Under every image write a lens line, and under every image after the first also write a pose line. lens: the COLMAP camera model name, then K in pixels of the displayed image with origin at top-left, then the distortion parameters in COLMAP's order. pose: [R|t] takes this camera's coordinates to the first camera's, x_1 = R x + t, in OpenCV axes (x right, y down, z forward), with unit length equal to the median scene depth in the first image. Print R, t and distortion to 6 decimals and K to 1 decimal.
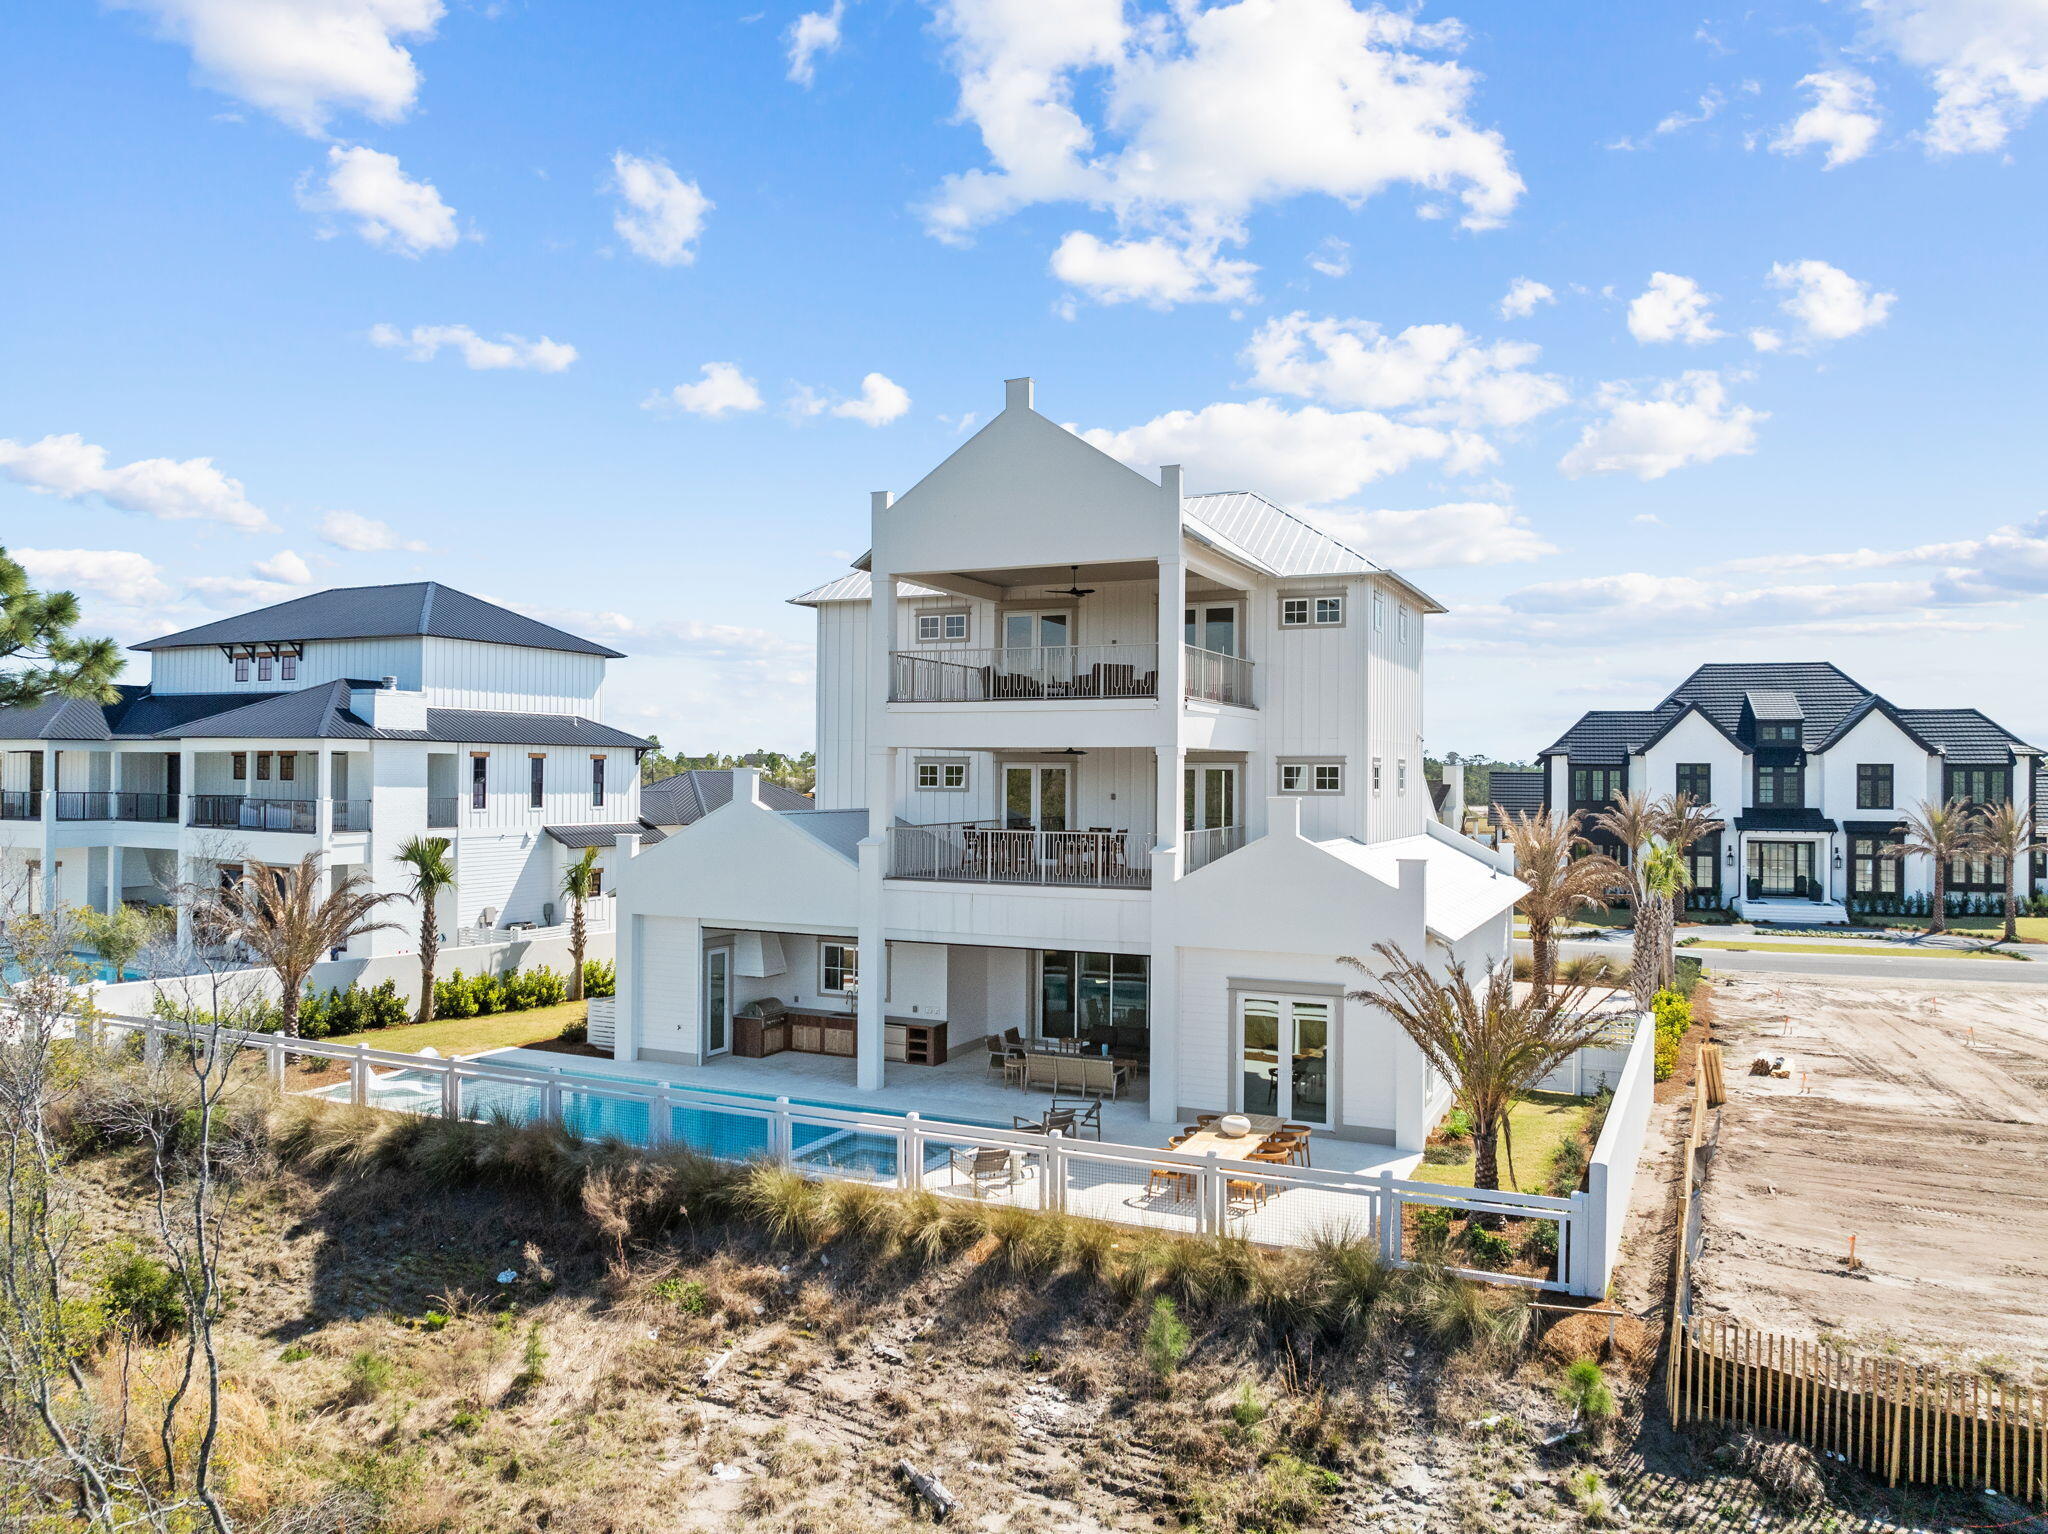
lens RADIAL K [[1450.3, 0, 1024.0], [0, 1450.3, 767.0], [0, 0, 1]] dist [-0.032903, -0.001667]
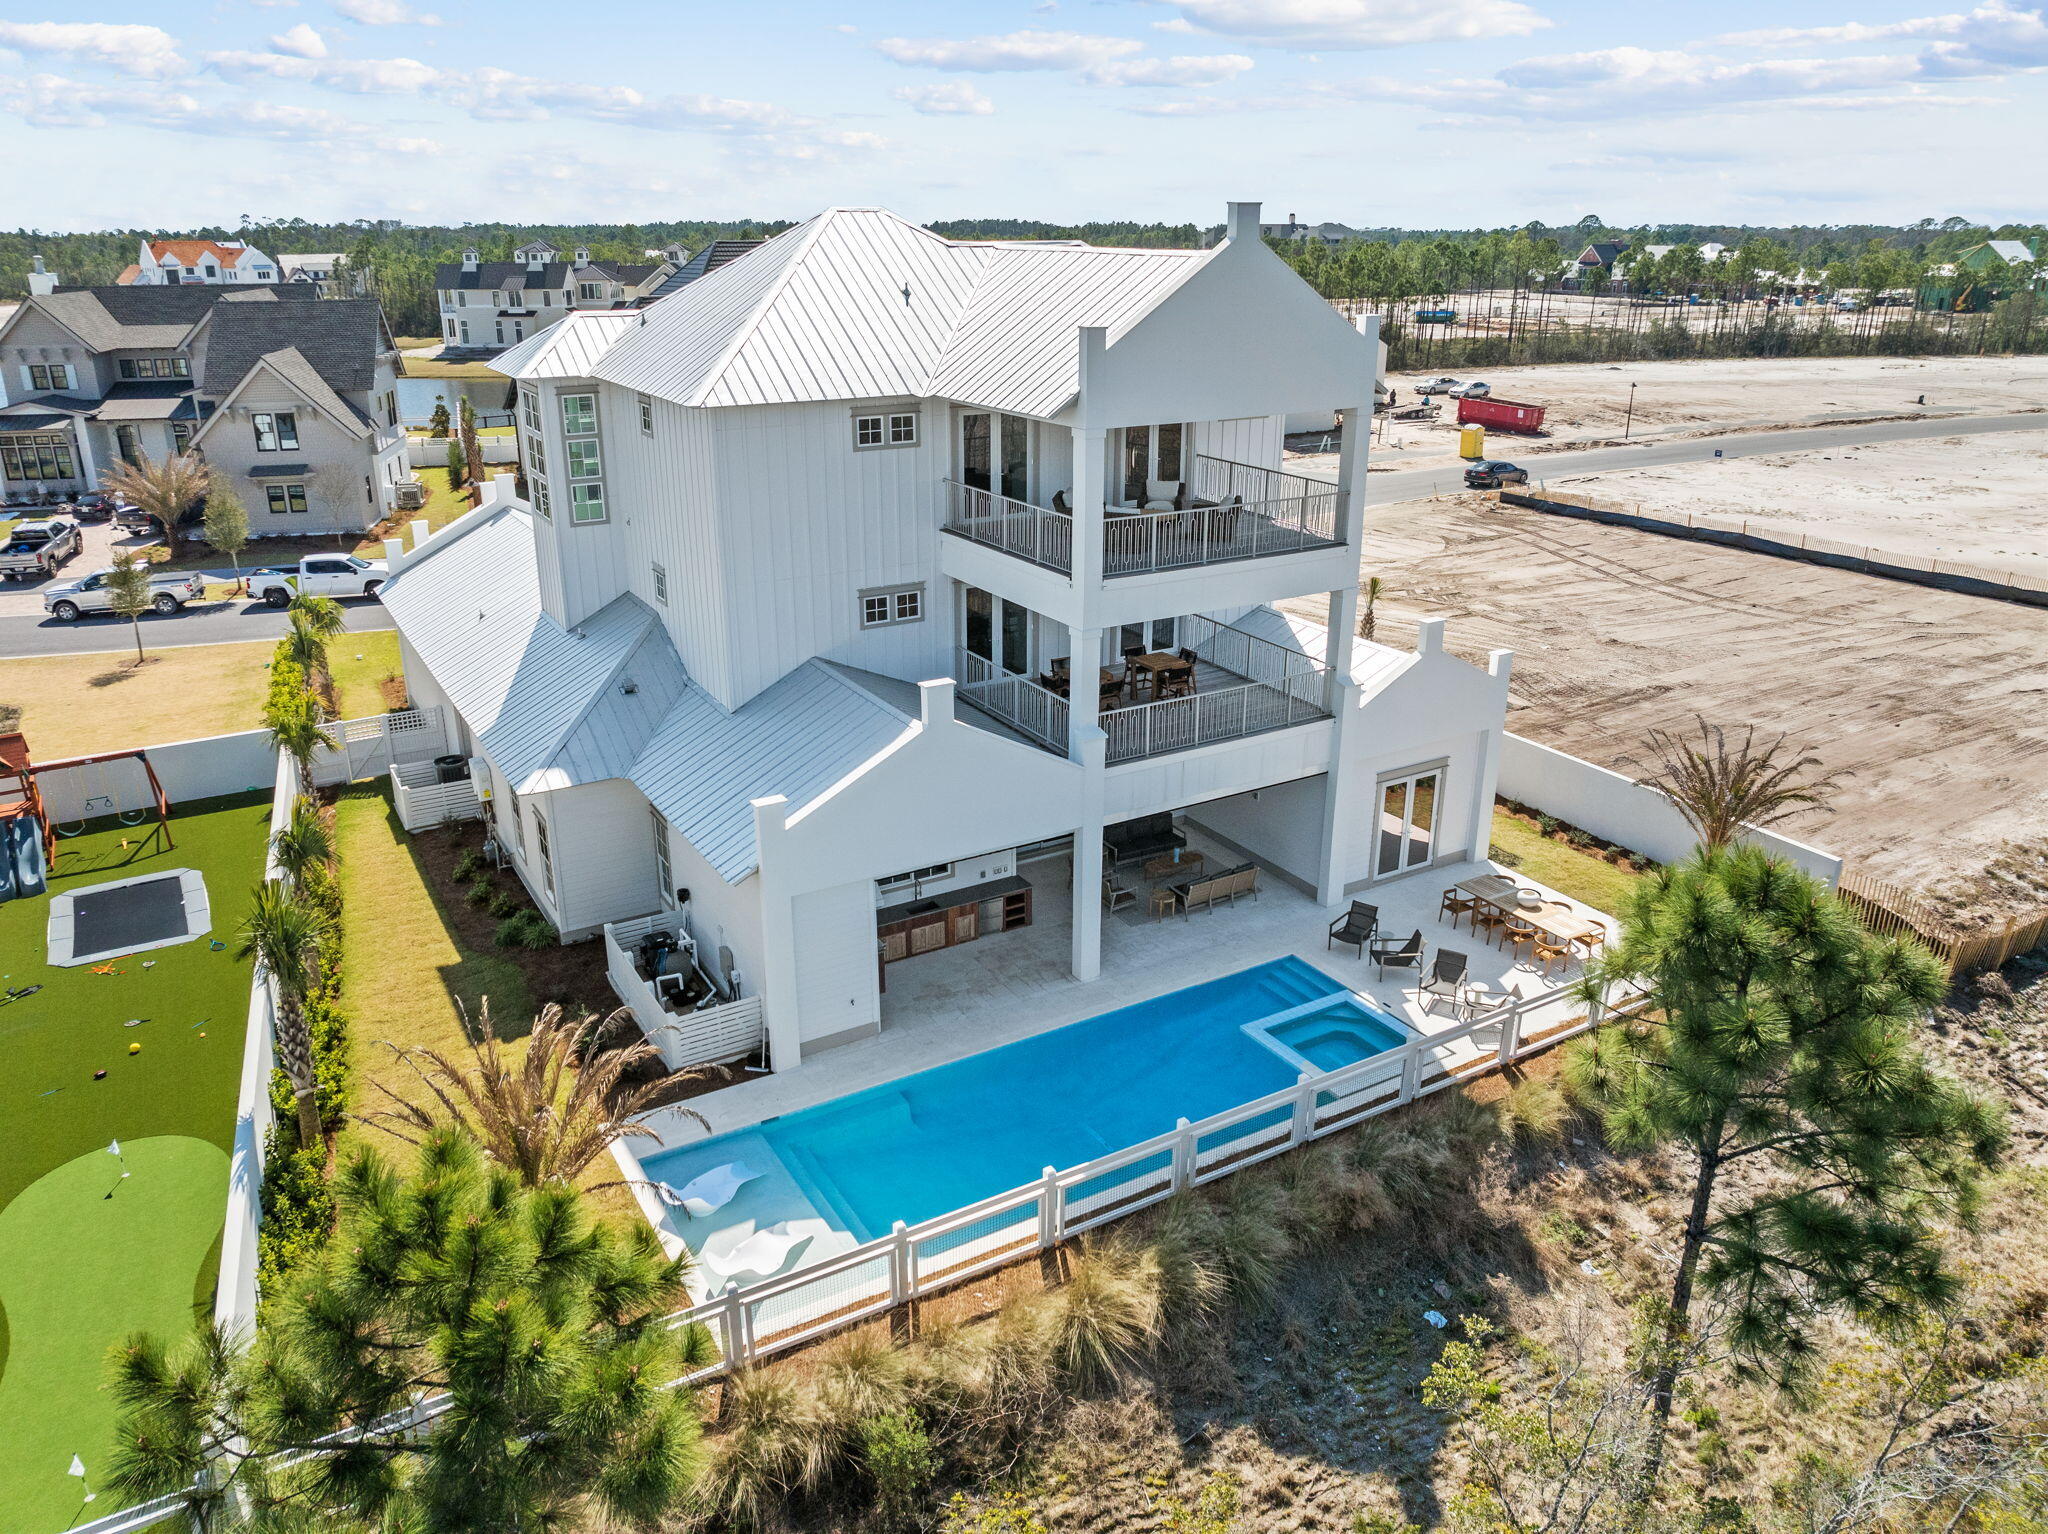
lens RADIAL K [[1437.8, 0, 1024.0], [0, 1437.8, 767.0], [0, 0, 1]] dist [-0.033227, -0.000715]
pose [[0.559126, -0.298387, 0.773527, -0.868410], [-0.004617, 0.931856, 0.362799, -0.266246], [-0.829070, -0.206422, 0.519647, 0.596763]]
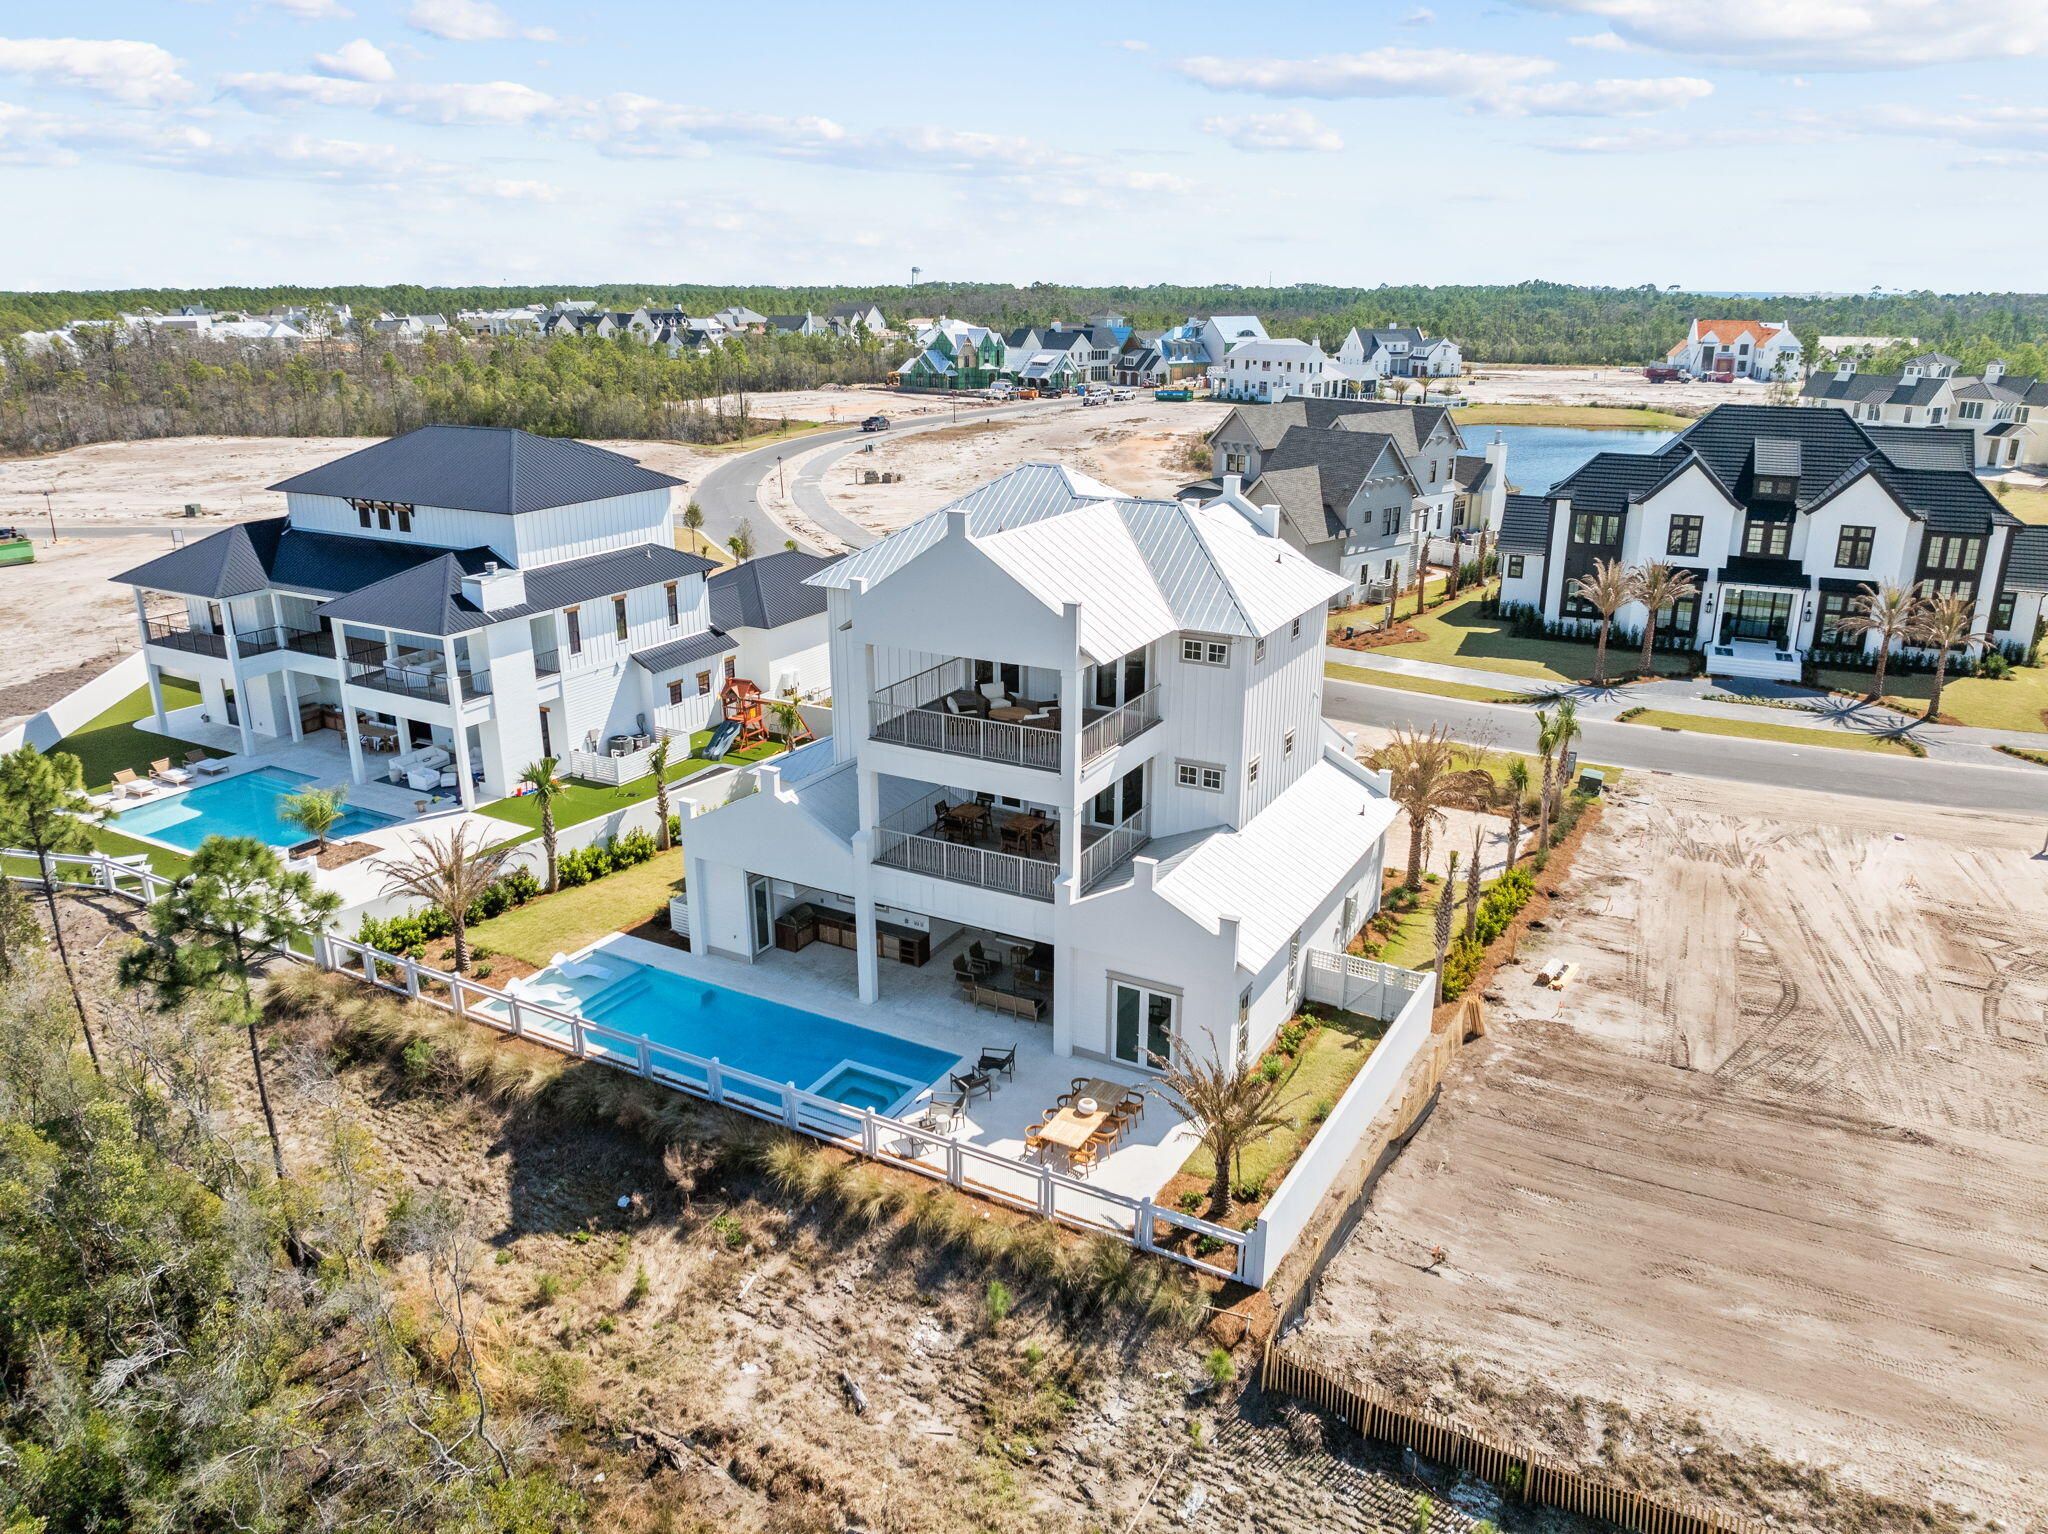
lens RADIAL K [[1450.3, 0, 1024.0], [0, 1450.3, 767.0], [0, 0, 1]] dist [-0.032903, -0.001667]
pose [[0.997246, 0.013531, -0.072924, 0.151391], [0.010959, 0.945544, 0.325309, -0.471784], [0.073354, -0.325212, 0.942792, -0.254748]]
